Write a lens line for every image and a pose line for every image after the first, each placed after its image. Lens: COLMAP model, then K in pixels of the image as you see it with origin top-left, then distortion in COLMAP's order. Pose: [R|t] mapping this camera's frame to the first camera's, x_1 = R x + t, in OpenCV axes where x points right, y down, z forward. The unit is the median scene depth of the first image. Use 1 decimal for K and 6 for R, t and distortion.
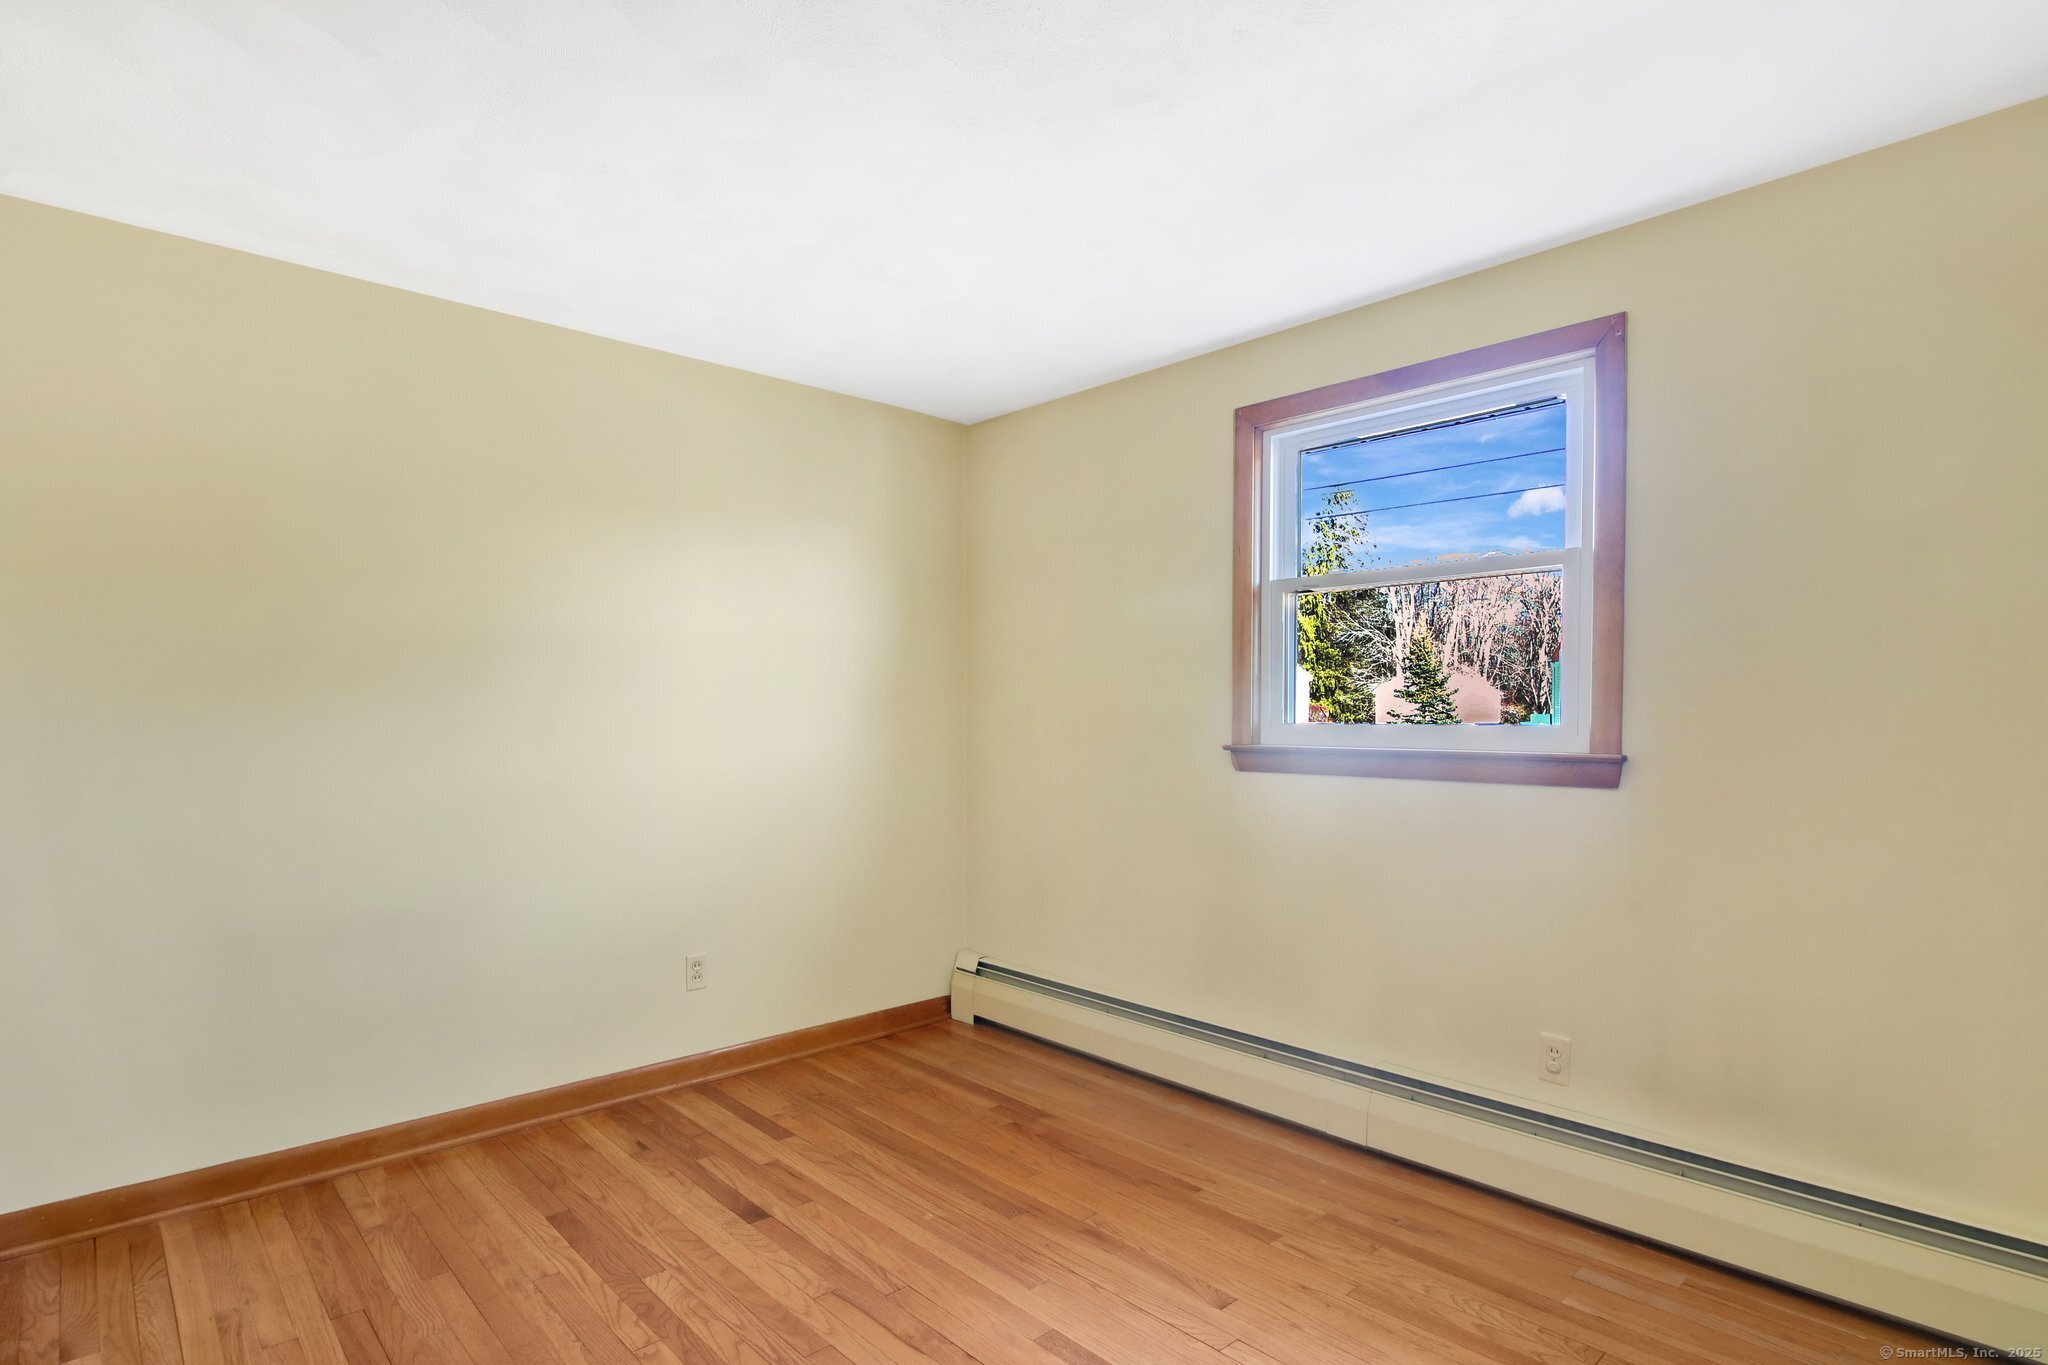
lens RADIAL K [[1072.3, 0, 963.3], [0, 1072.3, 727.2], [0, 0, 1]] dist [-0.003534, -0.001122]
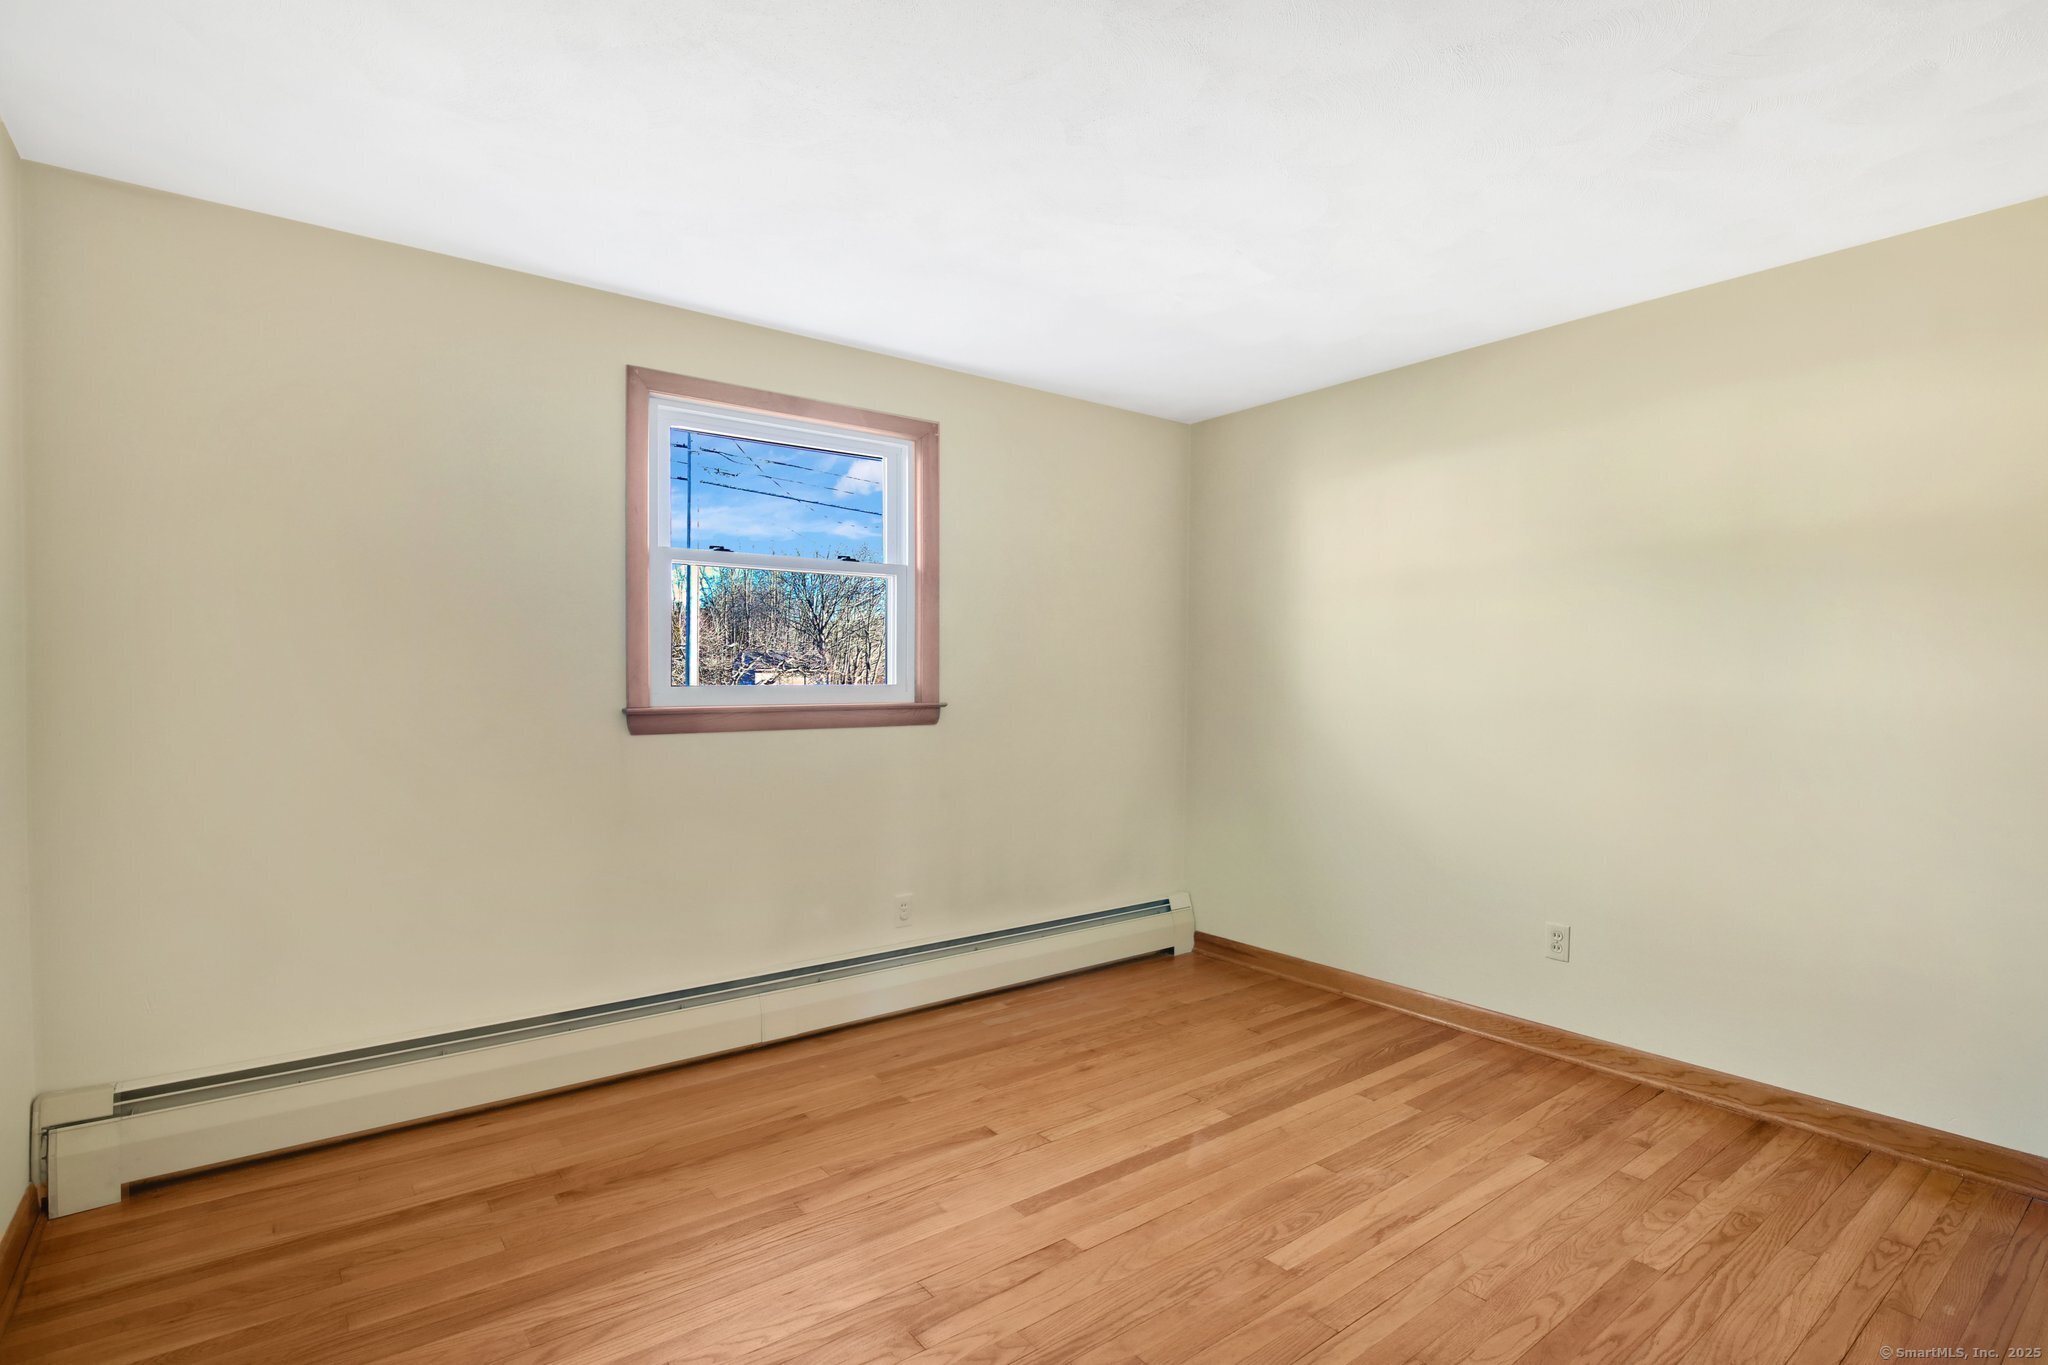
lens RADIAL K [[976.3, 0, 1066.9], [0, 976.3, 681.0], [0, 0, 1]] dist [-0.012890, -0.000323]
pose [[0.049665, -0.006471, 0.998745, -0.650286], [0.011031, 0.999922, 0.005930, -0.010077], [-0.998705, 0.010723, 0.049733, 0.590248]]
